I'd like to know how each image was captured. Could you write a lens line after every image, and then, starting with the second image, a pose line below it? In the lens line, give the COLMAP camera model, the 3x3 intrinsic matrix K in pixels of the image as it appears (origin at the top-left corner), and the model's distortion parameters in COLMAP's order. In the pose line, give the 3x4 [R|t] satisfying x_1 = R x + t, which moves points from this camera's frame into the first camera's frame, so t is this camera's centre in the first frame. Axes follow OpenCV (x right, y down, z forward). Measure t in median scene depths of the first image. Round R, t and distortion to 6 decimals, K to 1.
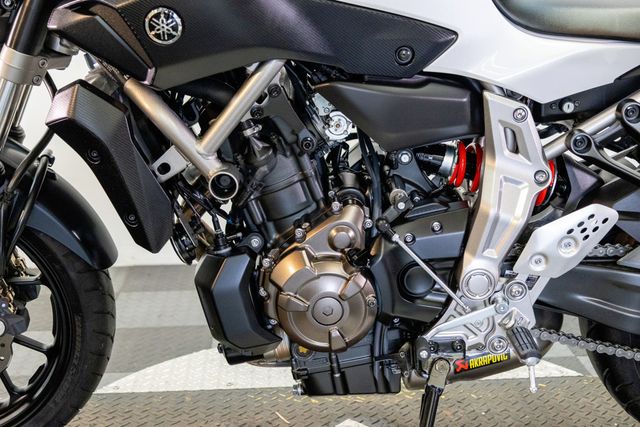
lens RADIAL K [[935.4, 0, 319.4], [0, 935.4, 210.1], [0, 0, 1]] dist [0.015150, 0.000000]
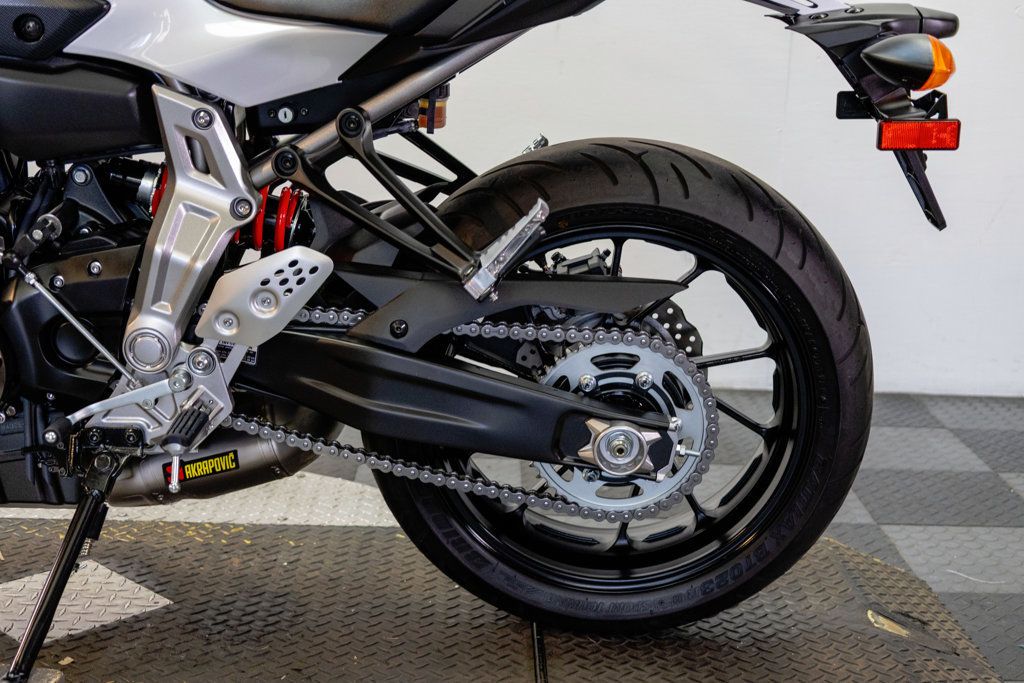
lens RADIAL K [[1496.7, 0, 501.5], [0, 1496.7, 347.8], [0, 0, 1]] dist [0.015150, 0.000000]
pose [[0.997161, 0.055870, -0.050479, 0.508421], [-0.056413, 0.998363, -0.009400, 0.073593], [0.049871, 0.012221, 0.998681, -0.156681]]
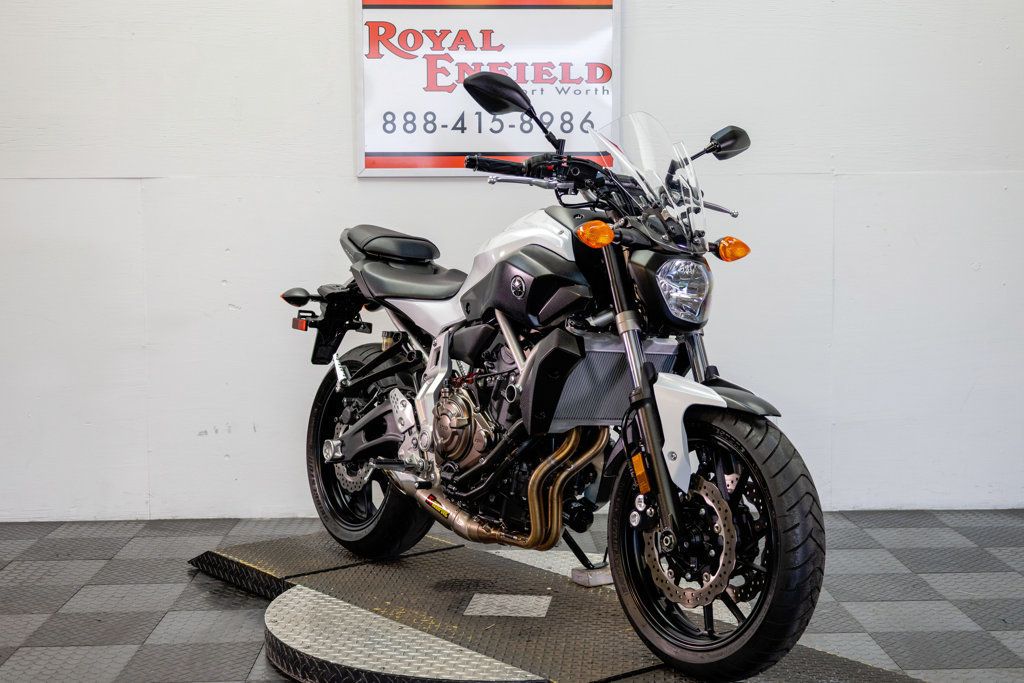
lens RADIAL K [[1496.7, 0, 516.3], [0, 1496.7, 343.8], [0, 0, 1]] dist [0.015150, 0.000000]
pose [[0.999187, 0.010444, -0.038946, 0.163769], [-0.015930, 0.989547, -0.143331, 0.233707], [0.037042, 0.143834, 0.988908, -1.535579]]
